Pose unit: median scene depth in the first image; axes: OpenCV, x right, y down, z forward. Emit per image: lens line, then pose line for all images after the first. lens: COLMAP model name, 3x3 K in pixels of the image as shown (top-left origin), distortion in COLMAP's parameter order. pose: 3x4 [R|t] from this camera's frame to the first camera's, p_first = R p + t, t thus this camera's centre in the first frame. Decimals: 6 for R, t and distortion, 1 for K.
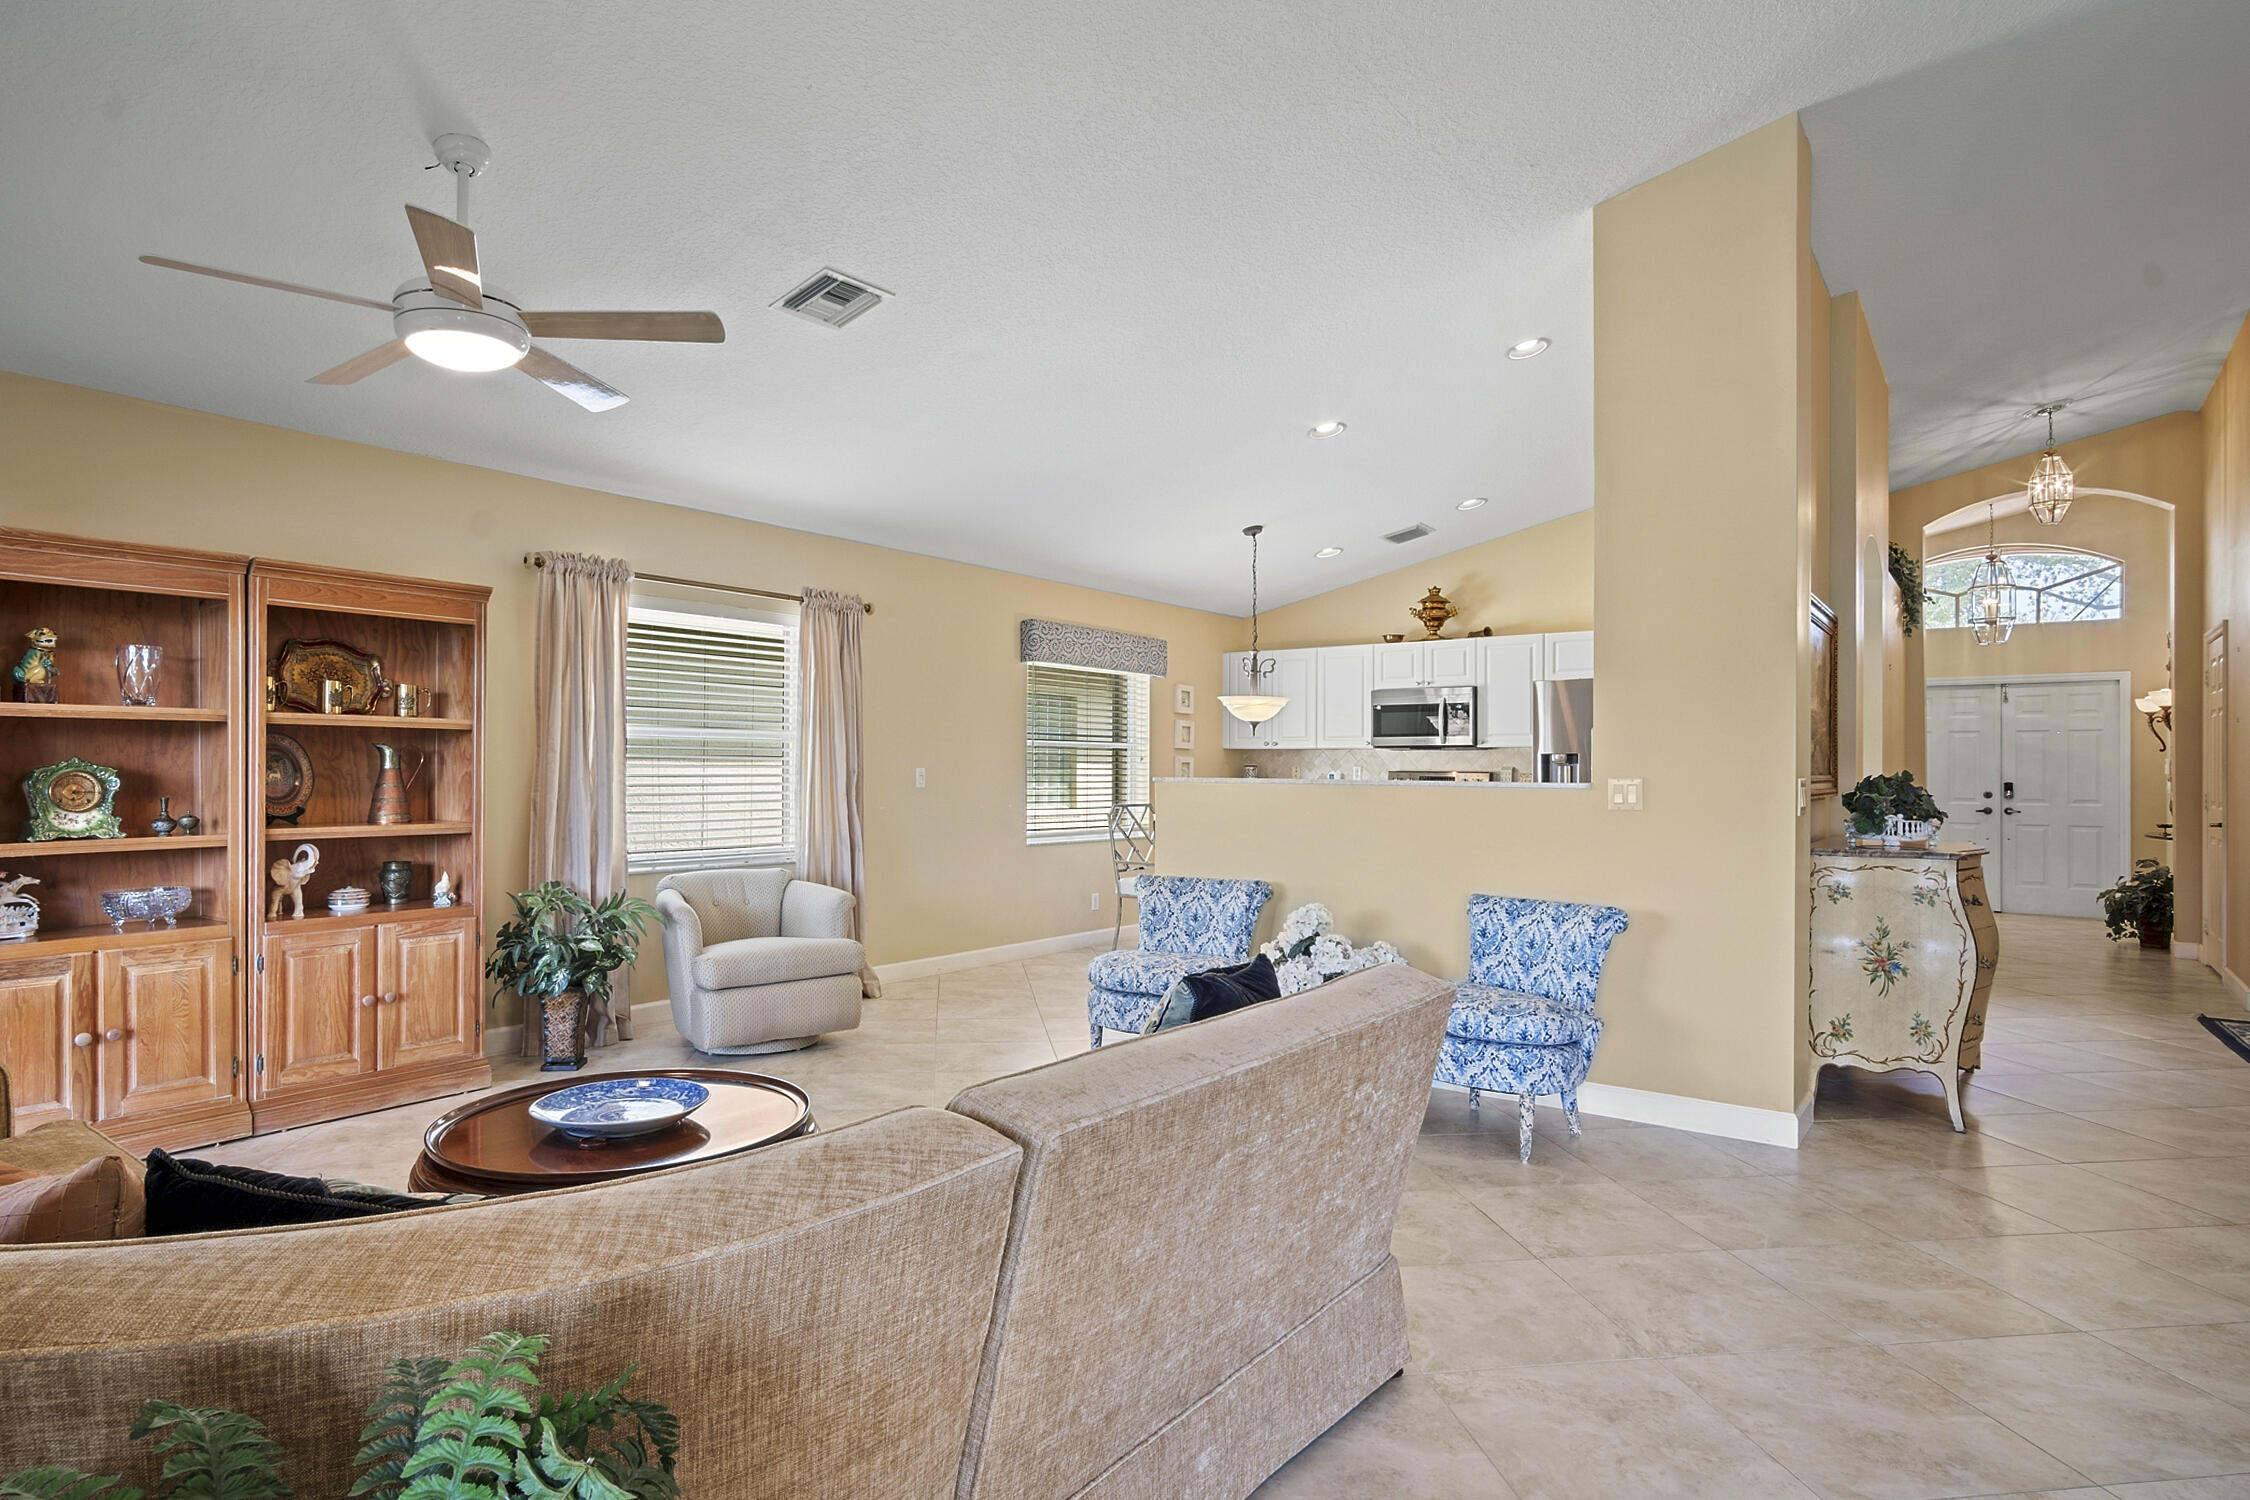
lens RADIAL K [[1204.5, 0, 1091.1], [0, 1204.5, 776.0], [0, 0, 1]] dist [-0.006421, -0.001331]
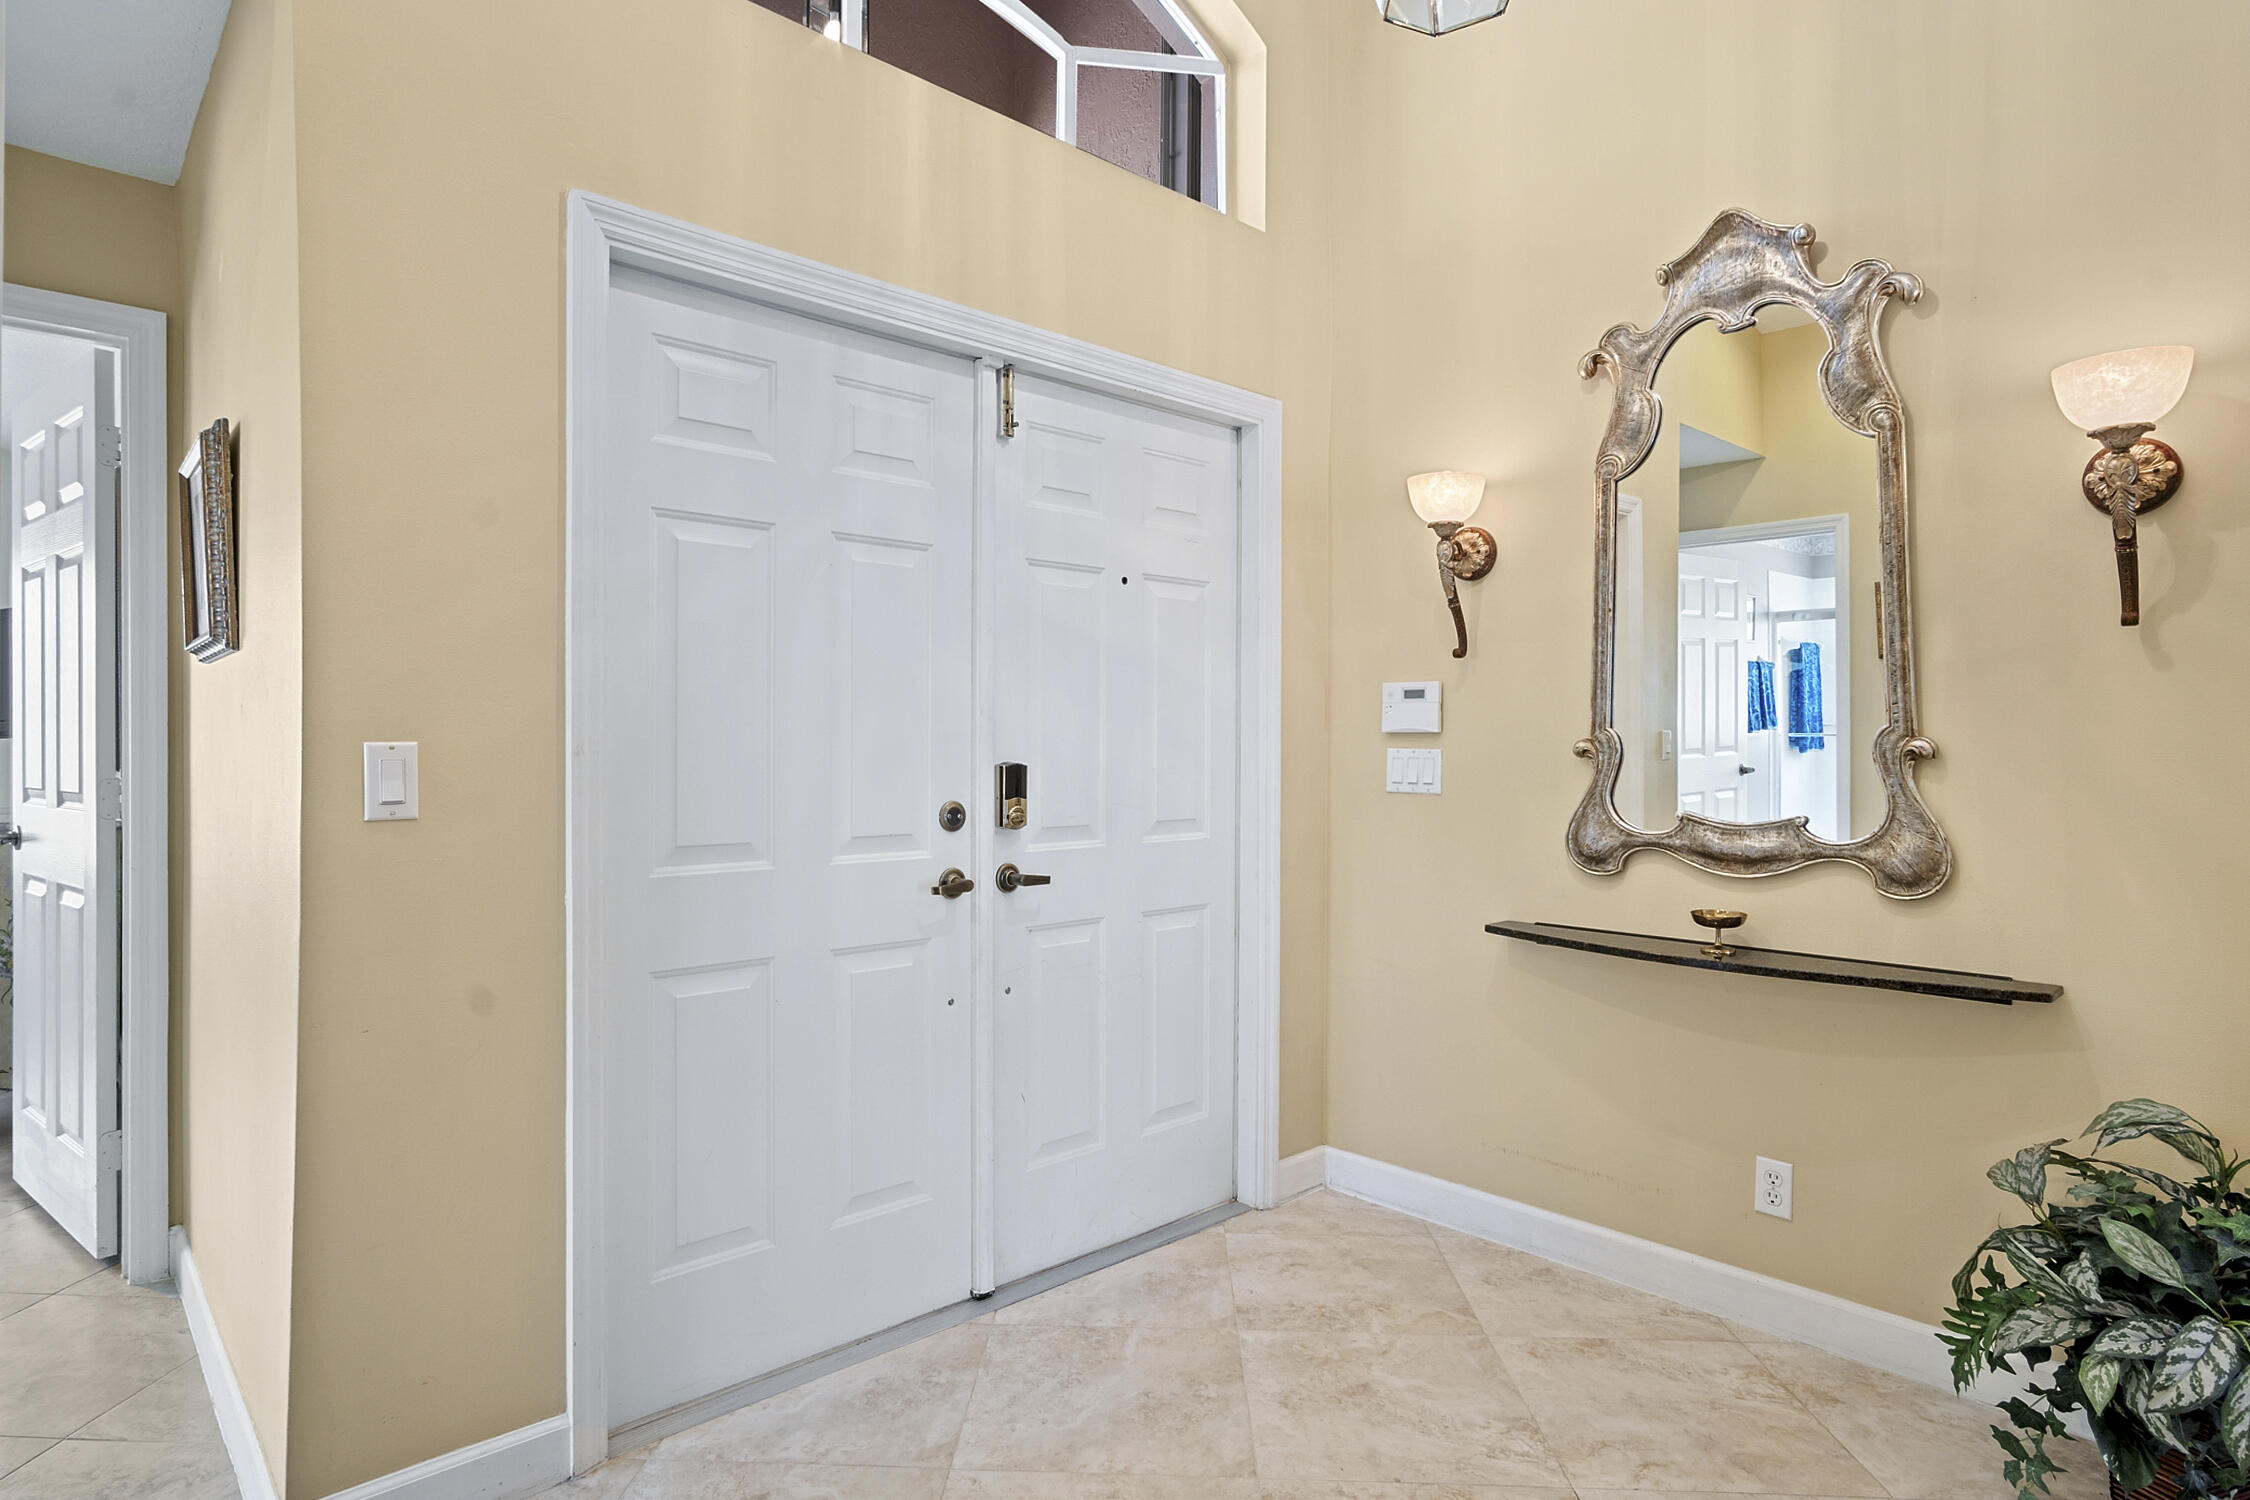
lens RADIAL K [[1226.3, 0, 1129.5], [0, 1226.3, 764.7], [0, 0, 1]] dist [-0.011685, 0.000770]
pose [[0.173967, -0.012621, 0.984671, 0.726640], [0.002401, 0.999920, 0.012392, 0.003380], [-0.984749, 0.000208, 0.173983, 1.306282]]
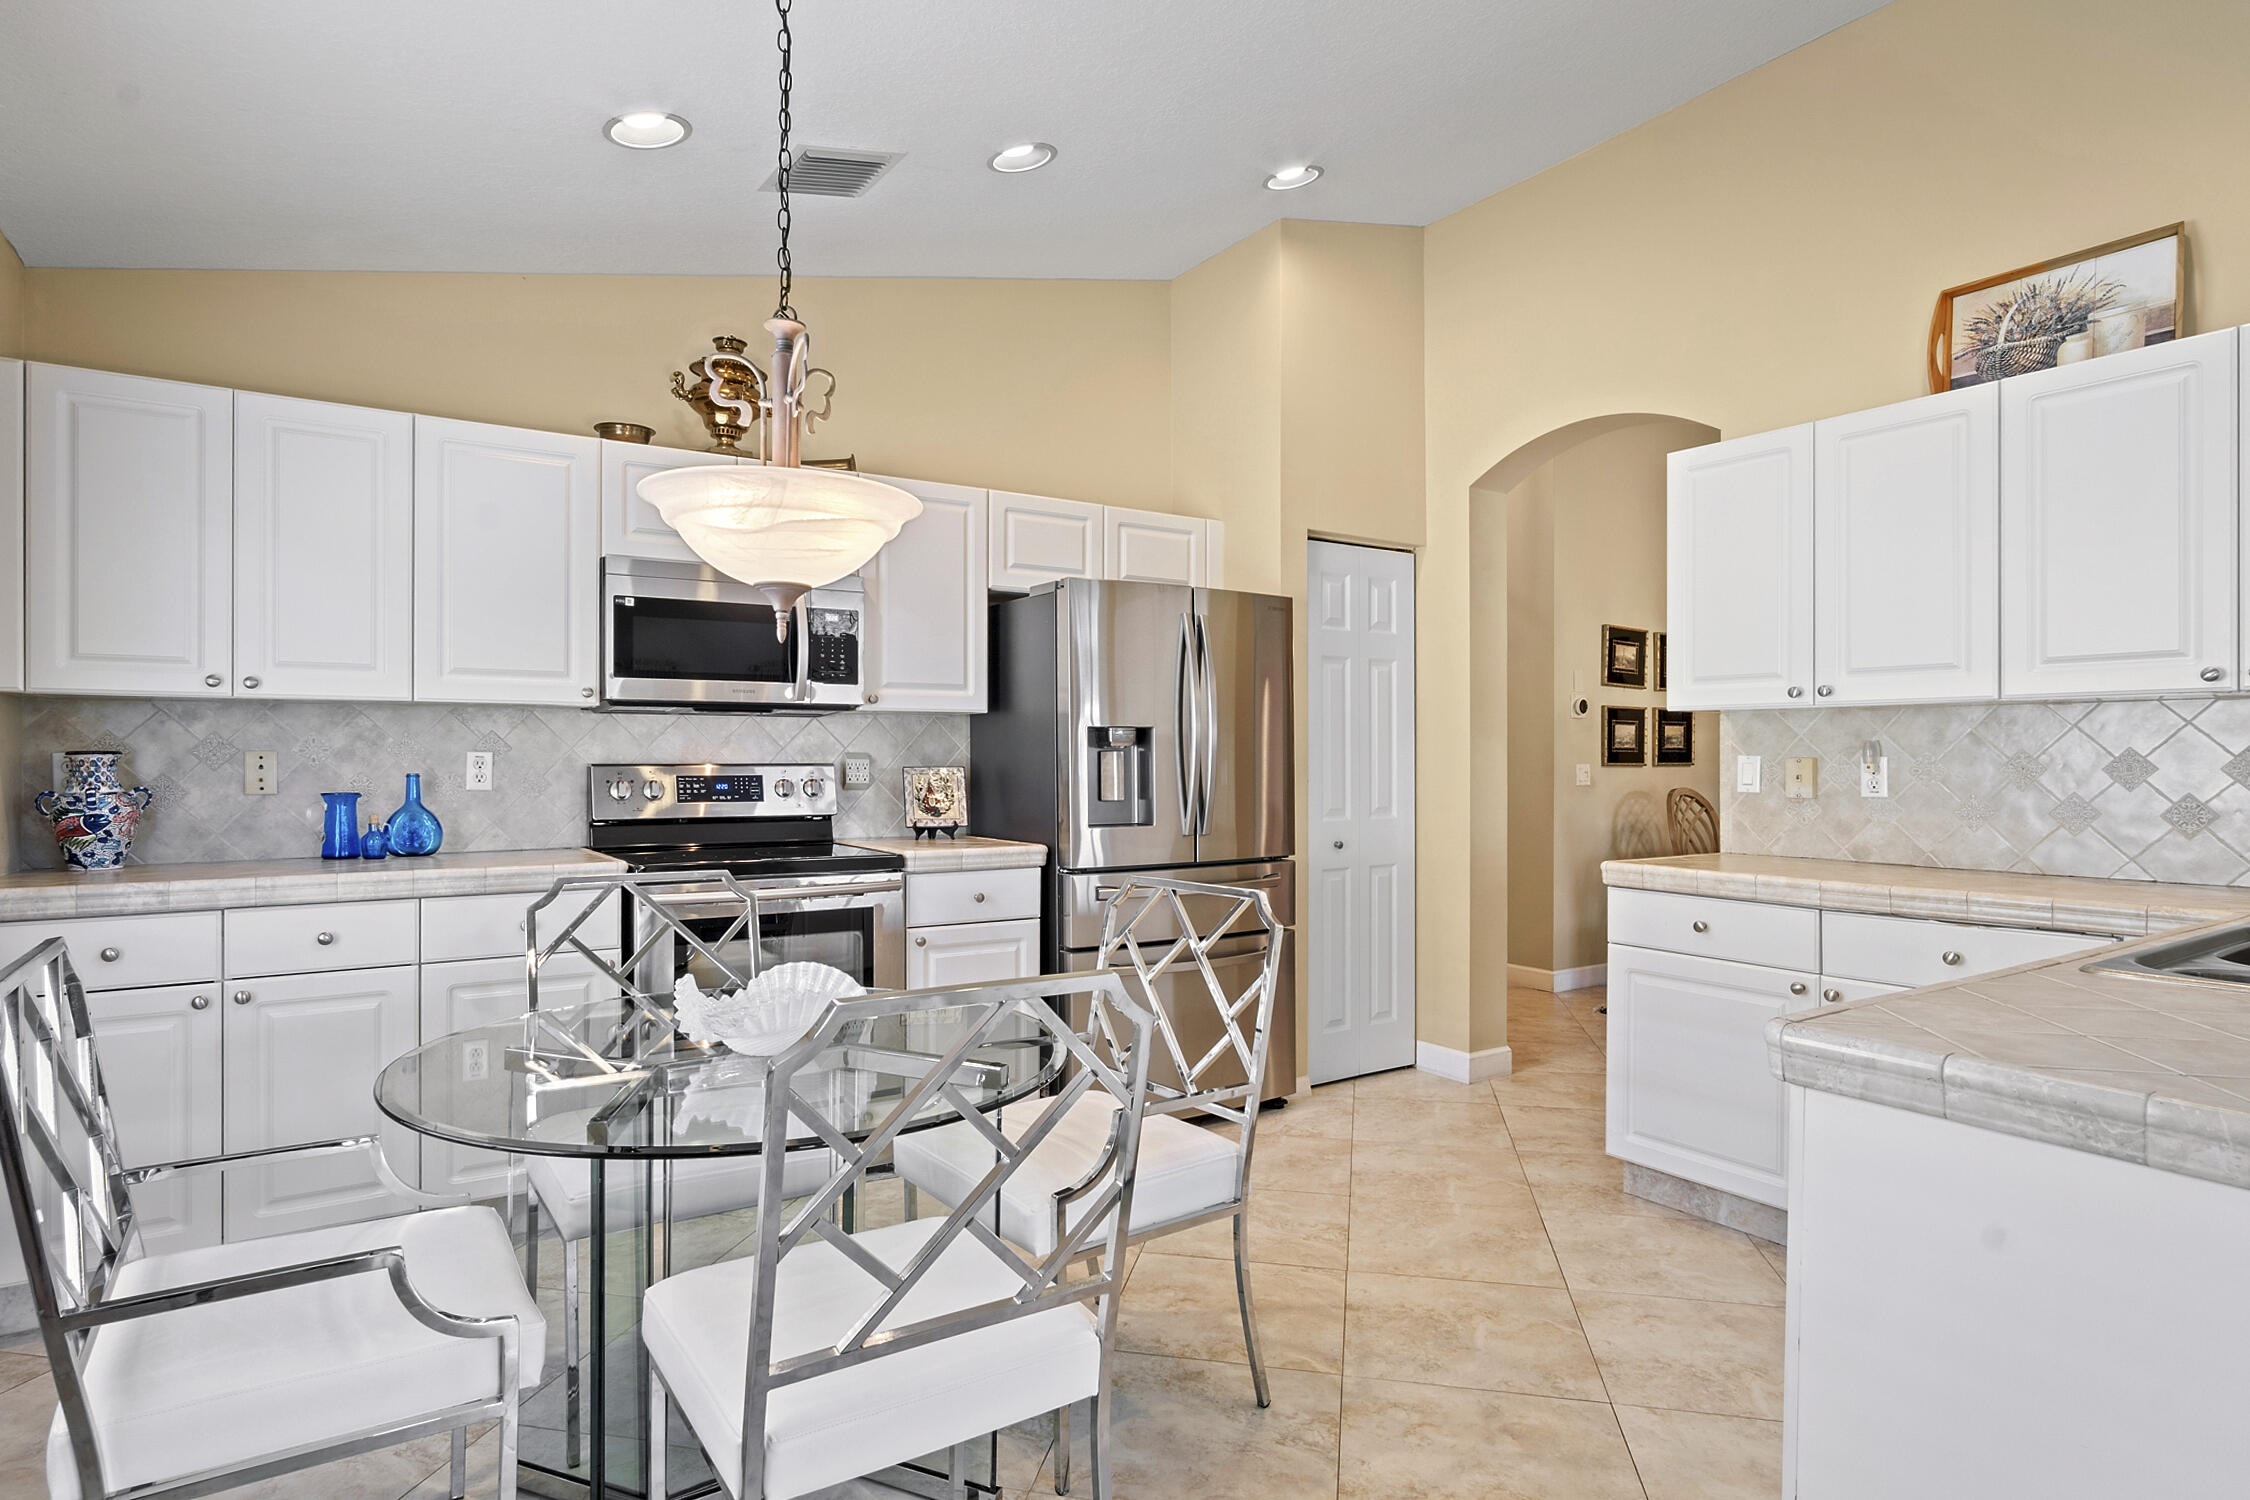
lens RADIAL K [[1206.3, 0, 1122.1], [0, 1206.3, 757.9], [0, 0, 1]] dist [-0.025063, 0.001414]
pose [[0.318913, -0.006860, 0.947759, -0.086766], [0.006181, 0.999968, 0.005158, -0.008775], [-0.947764, 0.004213, 0.318945, 0.852634]]
